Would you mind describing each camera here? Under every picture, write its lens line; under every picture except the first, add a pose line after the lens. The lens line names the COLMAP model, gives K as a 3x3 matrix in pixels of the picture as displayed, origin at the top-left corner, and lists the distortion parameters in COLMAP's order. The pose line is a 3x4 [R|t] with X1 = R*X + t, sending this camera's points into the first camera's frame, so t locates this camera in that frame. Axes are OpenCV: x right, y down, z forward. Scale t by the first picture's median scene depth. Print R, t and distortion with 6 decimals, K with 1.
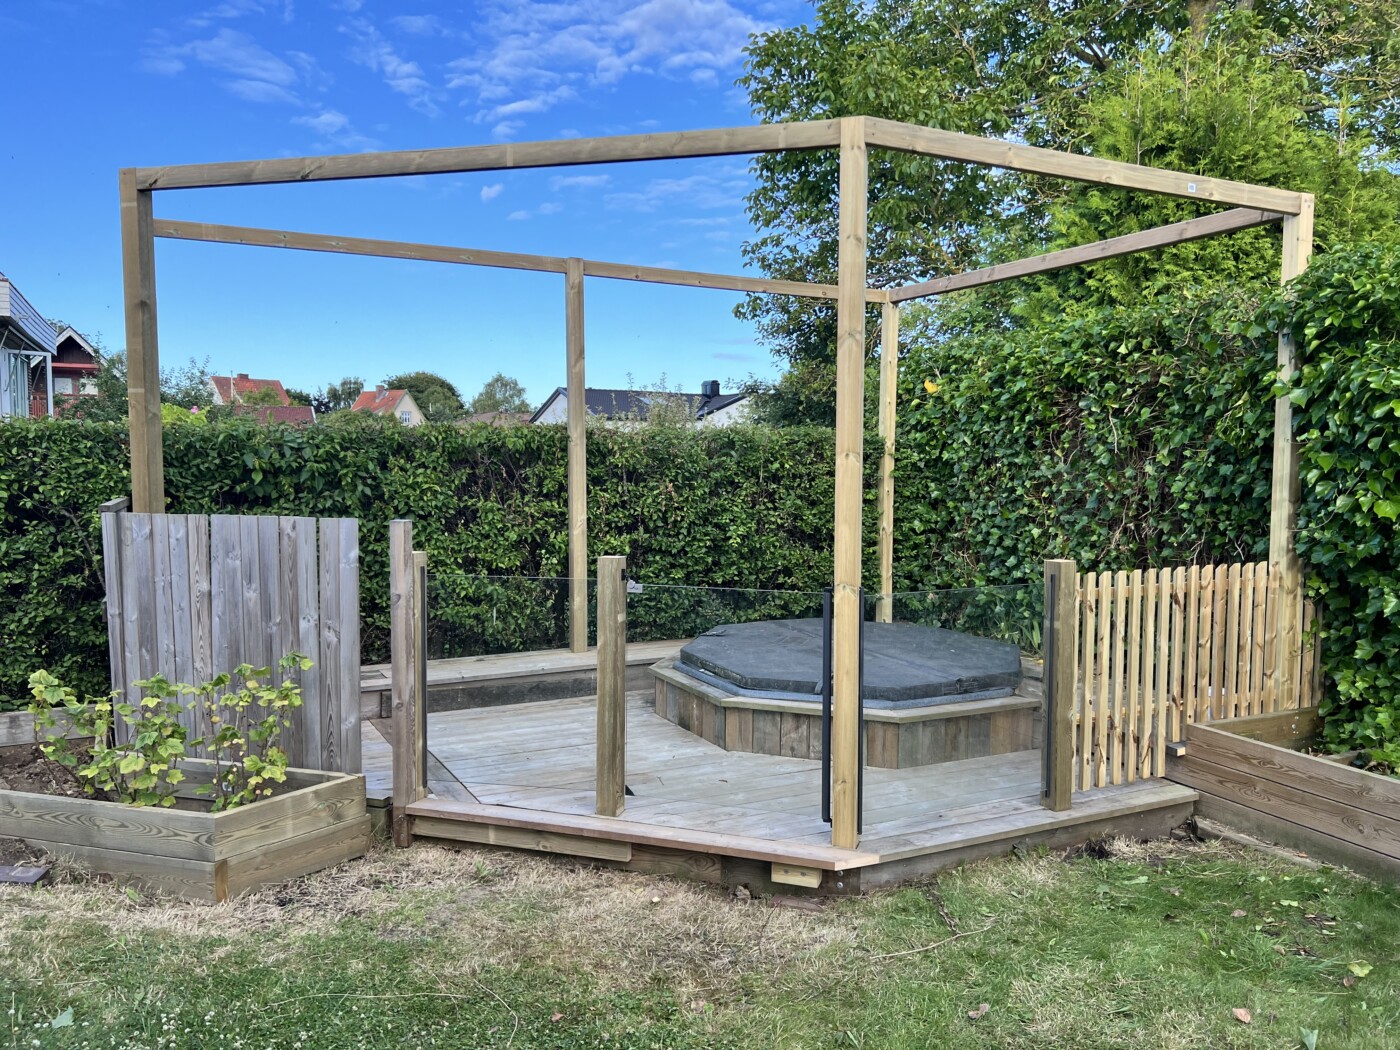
lens RADIAL K [[1067.9, 0, 700.0], [0, 1067.9, 525.0], [0, 0, 1]] dist [0.063751, -0.088245]
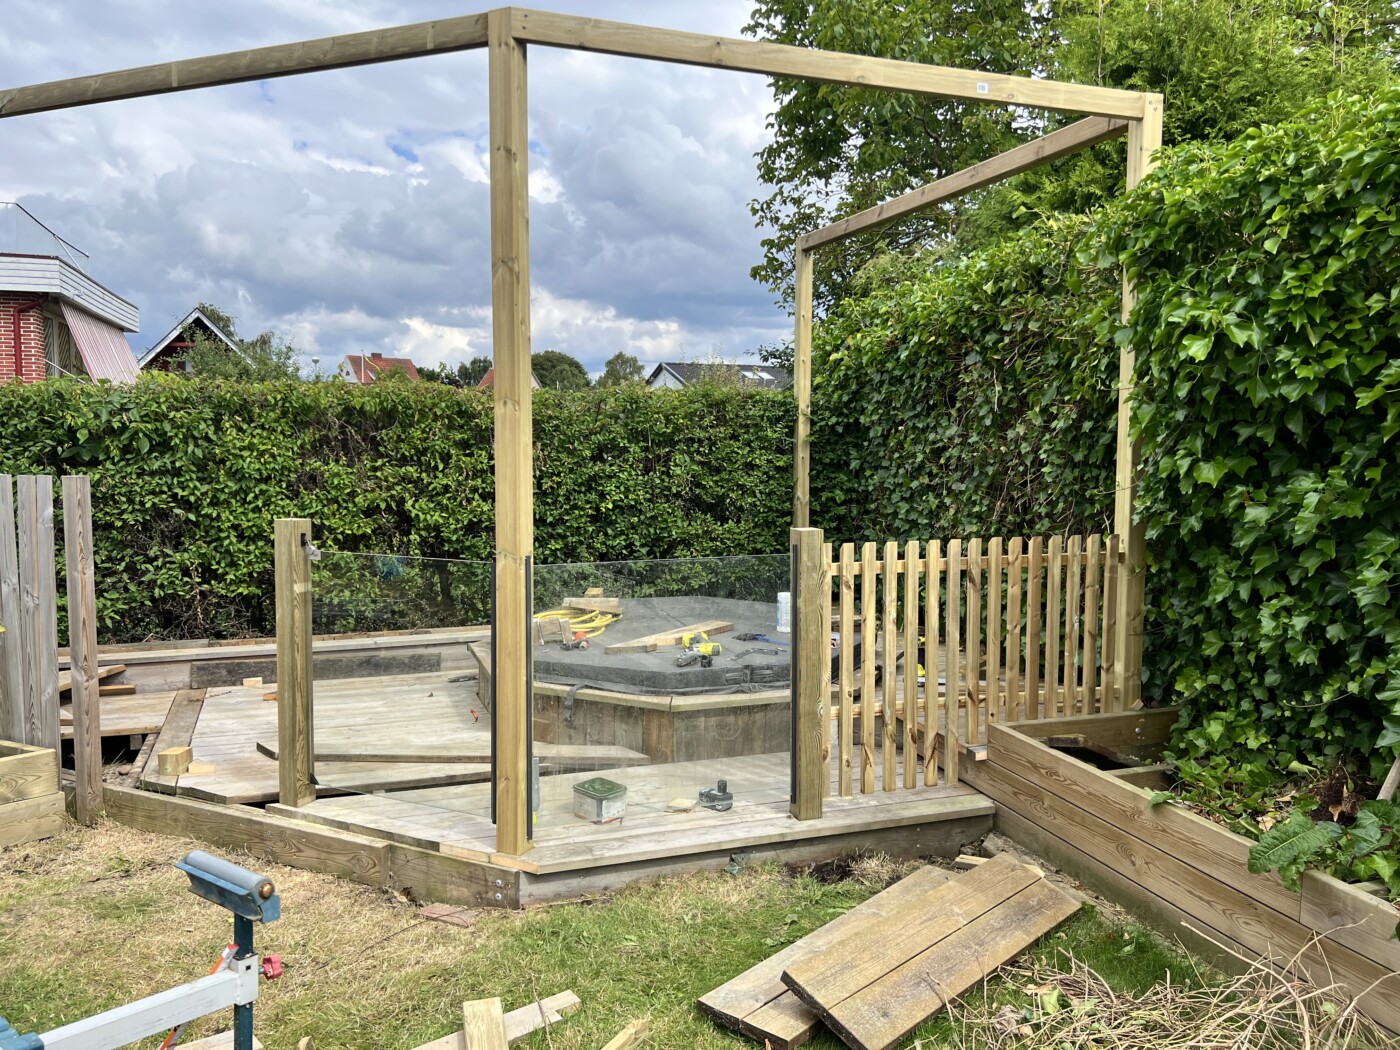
lens RADIAL K [[1070.5, 0, 698.1], [0, 1070.5, 514.7], [0, 0, 1]] dist [0.062522, -0.089230]
pose [[0.992104, 0.009913, -0.125025, 0.240833], [-0.008464, 0.999891, 0.012118, 0.008026], [0.125131, -0.010964, 0.992080, 0.093703]]
